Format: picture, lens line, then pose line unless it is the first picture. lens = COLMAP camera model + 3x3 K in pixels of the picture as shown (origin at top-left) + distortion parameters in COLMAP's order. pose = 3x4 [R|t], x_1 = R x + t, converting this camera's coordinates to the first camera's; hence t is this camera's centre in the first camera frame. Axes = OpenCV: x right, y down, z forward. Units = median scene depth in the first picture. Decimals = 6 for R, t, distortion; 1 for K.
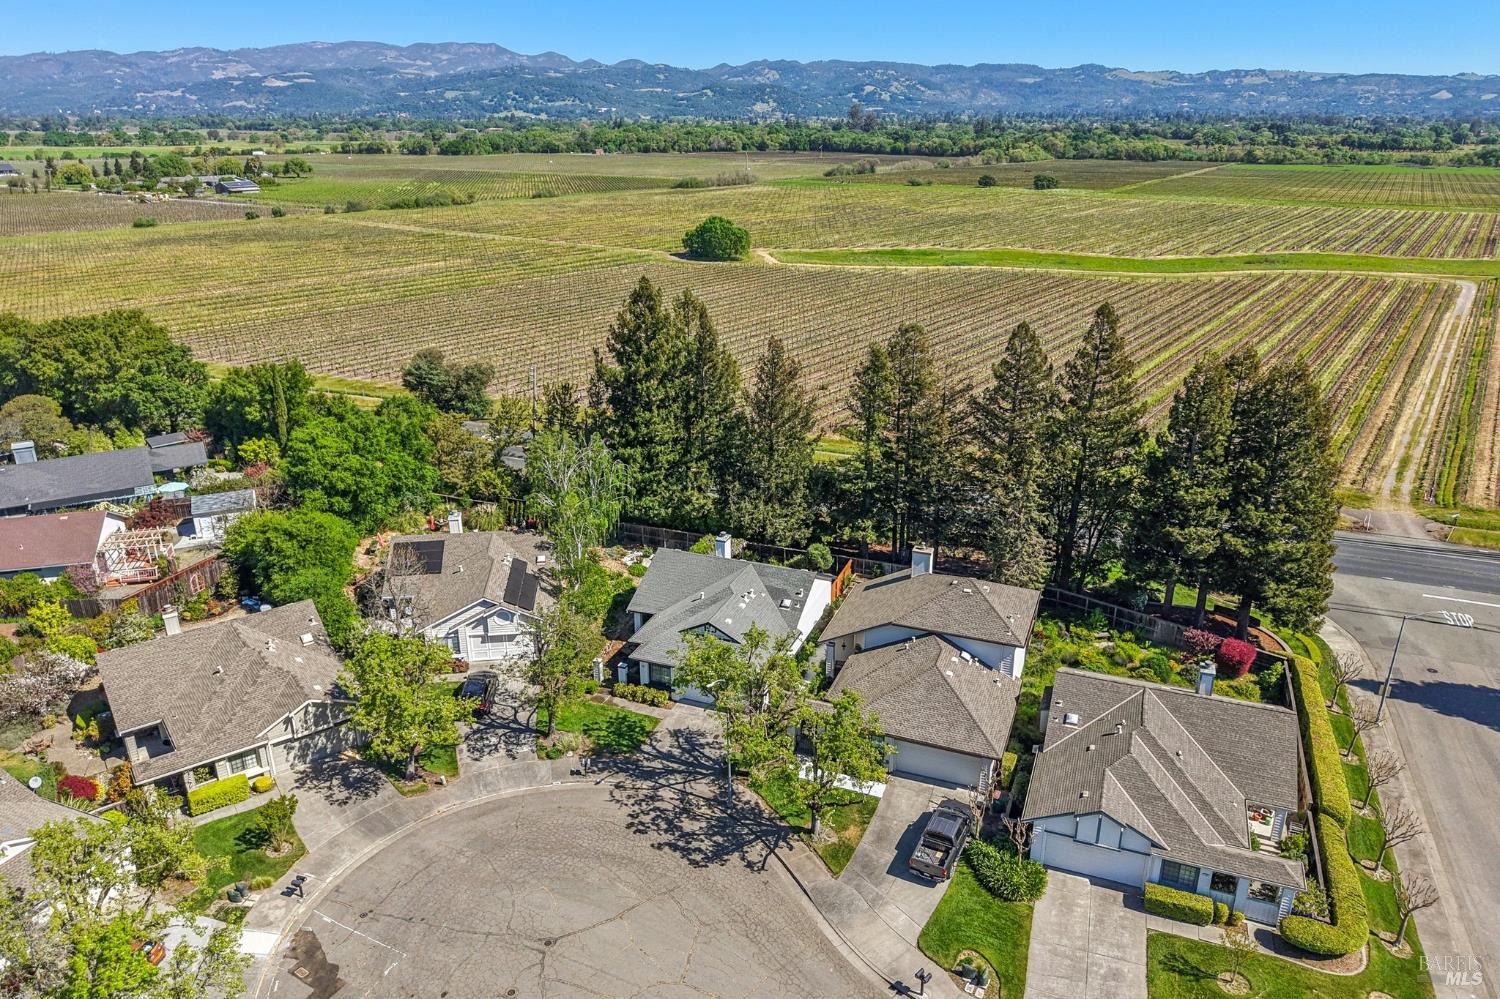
lens RADIAL K [[1034.3, 0, 750.0], [0, 1034.3, 499.5], [0, 0, 1]] dist [0.025482, -0.024978]
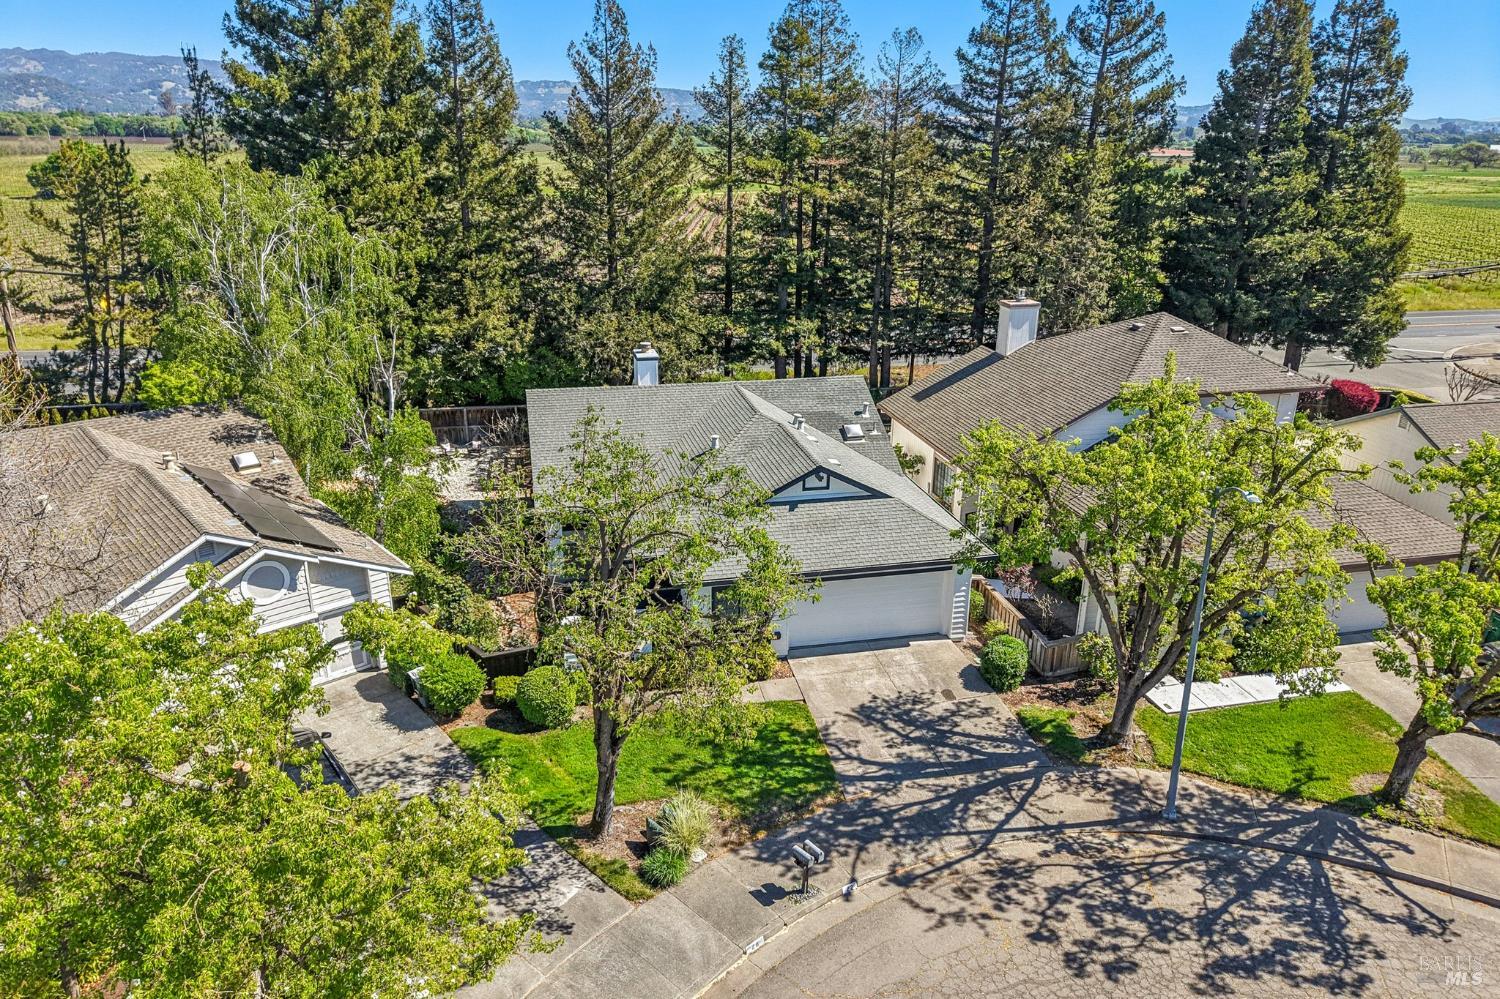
lens RADIAL K [[1002.2, 0, 753.3], [0, 1002.2, 512.4], [0, 0, 1]] dist [0.024265, -0.024124]
pose [[0.820694, -0.193608, 0.537567, -0.227344], [0.188744, 0.979889, 0.064760, 0.079718], [-0.539293, 0.048315, 0.840731, 0.492228]]
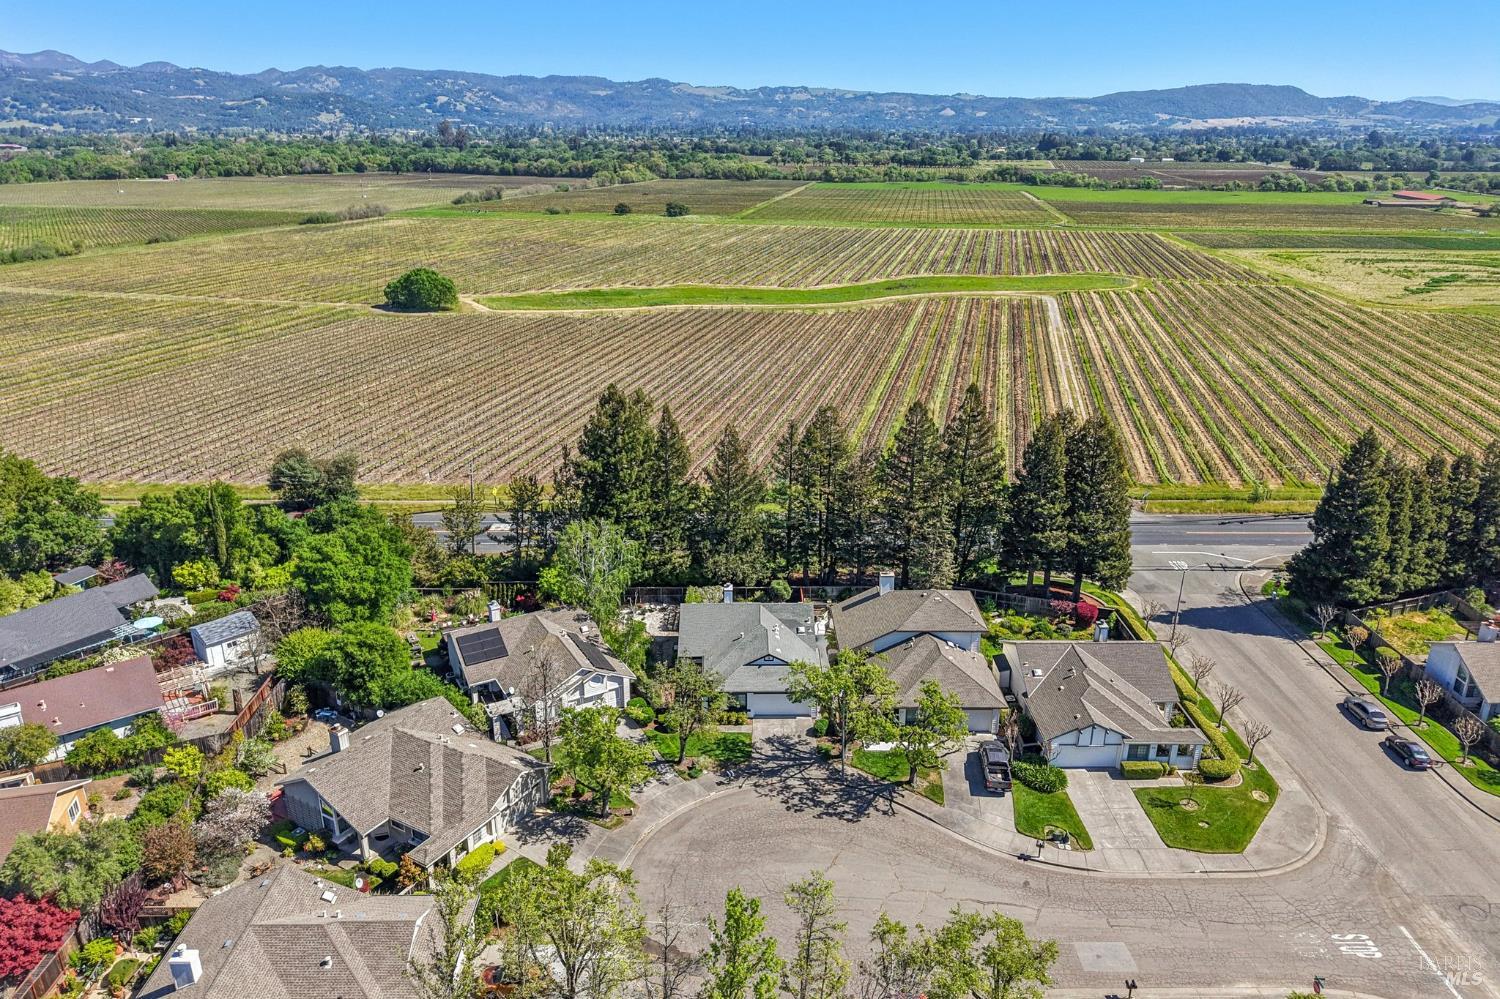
lens RADIAL K [[1038.5, 0, 753.4], [0, 1038.5, 495.5], [0, 0, 1]] dist [0.040369, -0.052907]
pose [[0.925012, -0.125574, 0.358587, -0.385743], [0.129322, 0.991509, 0.013618, -0.078174], [-0.357252, 0.033776, 0.933397, -0.184317]]
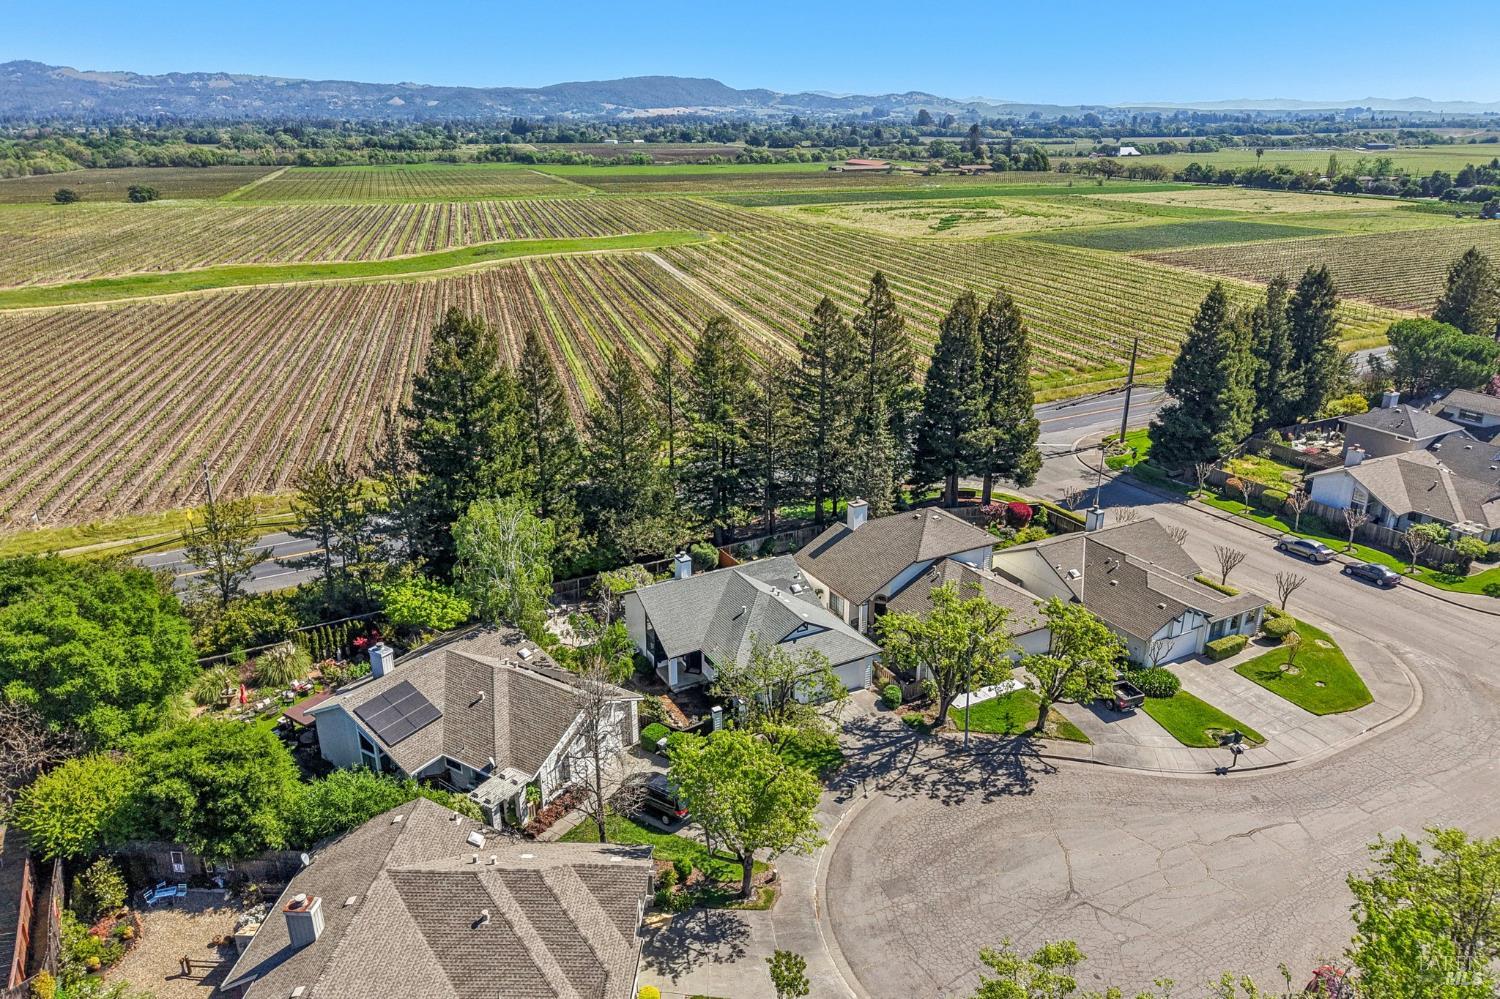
lens RADIAL K [[1034.3, 0, 750.0], [0, 1034.3, 499.5], [0, 0, 1]] dist [0.025482, -0.024978]
pose [[0.634996, -0.269609, 0.723942, -0.582083], [0.271938, 0.955153, 0.117189, -0.096133], [-0.723070, 0.122453, 0.679835, 0.256037]]
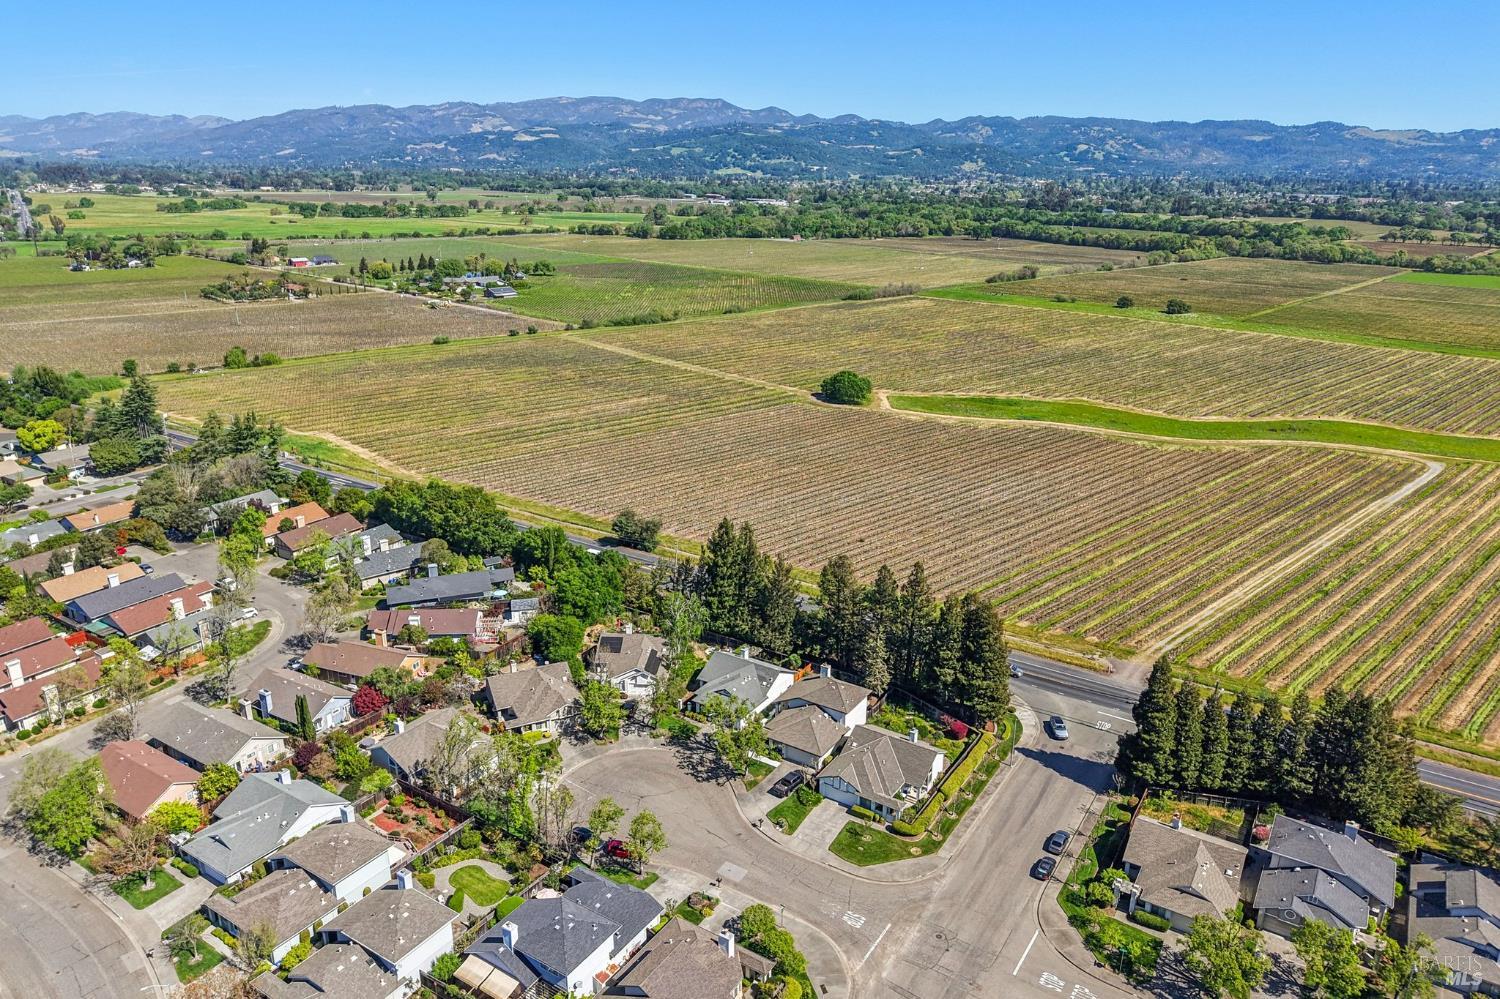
lens RADIAL K [[1044.5, 0, 751.2], [0, 1044.5, 474.2], [0, 0, 1]] dist [0.095387, -0.114676]
pose [[0.980575, 0.066716, -0.184447, 0.324904], [-0.077265, 0.995726, -0.050601, -0.192563], [0.180283, 0.063869, 0.981539, -1.045918]]
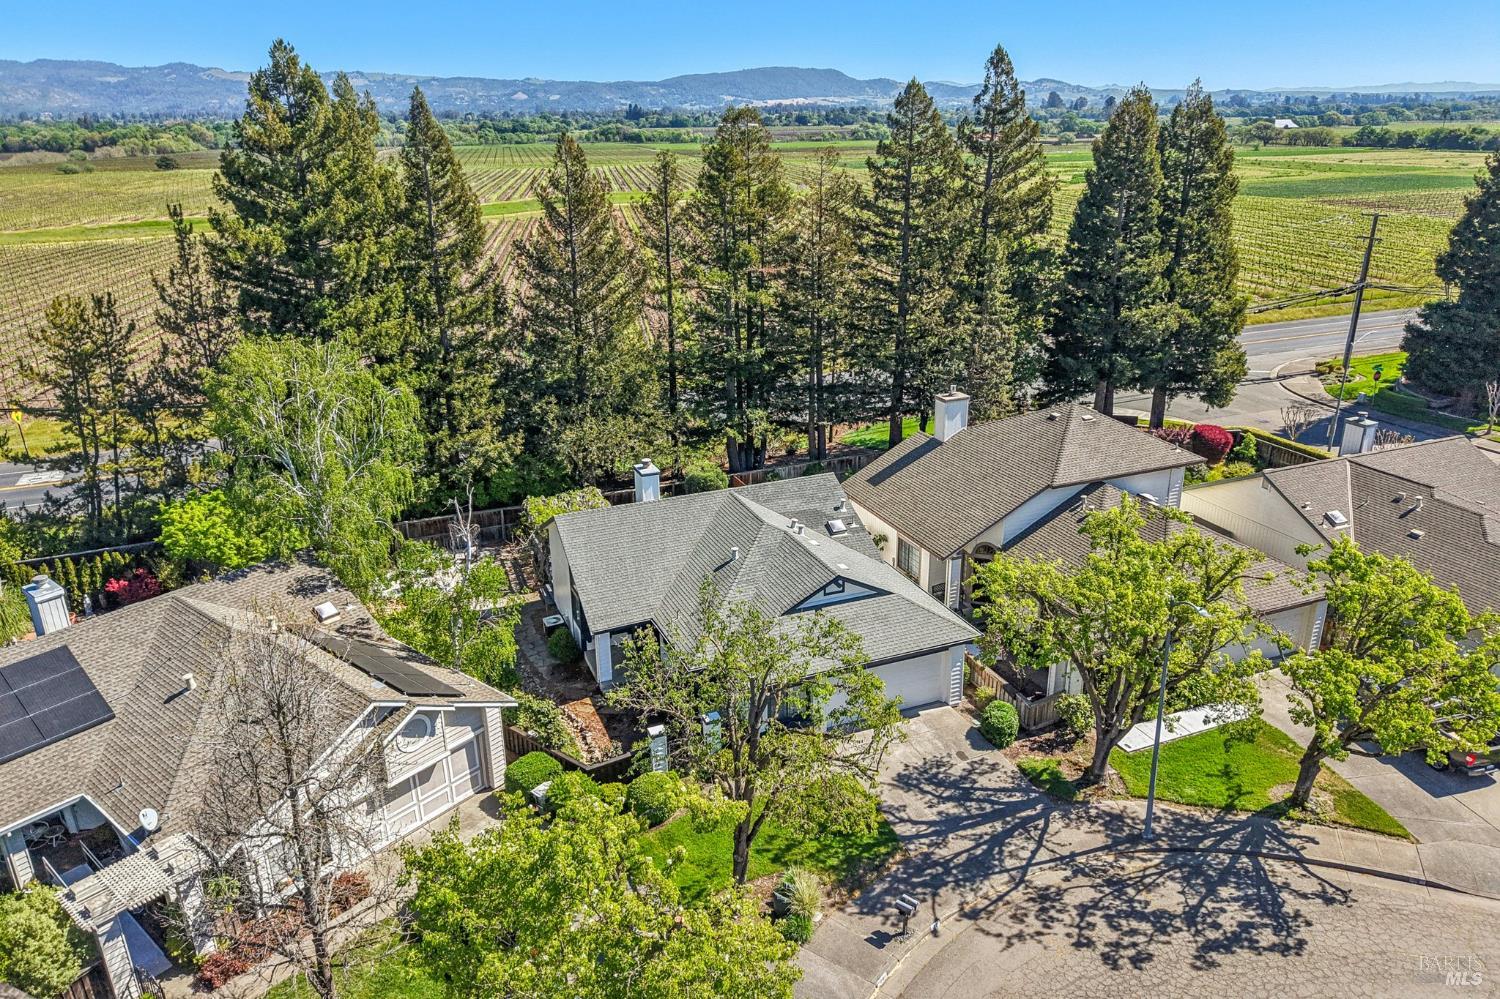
lens RADIAL K [[1039.1, 0, 745.0], [0, 1039.1, 514.8], [0, 0, 1]] dist [0.001228, 0.003331]
pose [[0.718672, -0.260005, 0.644909, -0.315648], [0.256507, 0.961180, 0.101668, 0.015370], [-0.646308, 0.092358, 0.757467, 0.465389]]
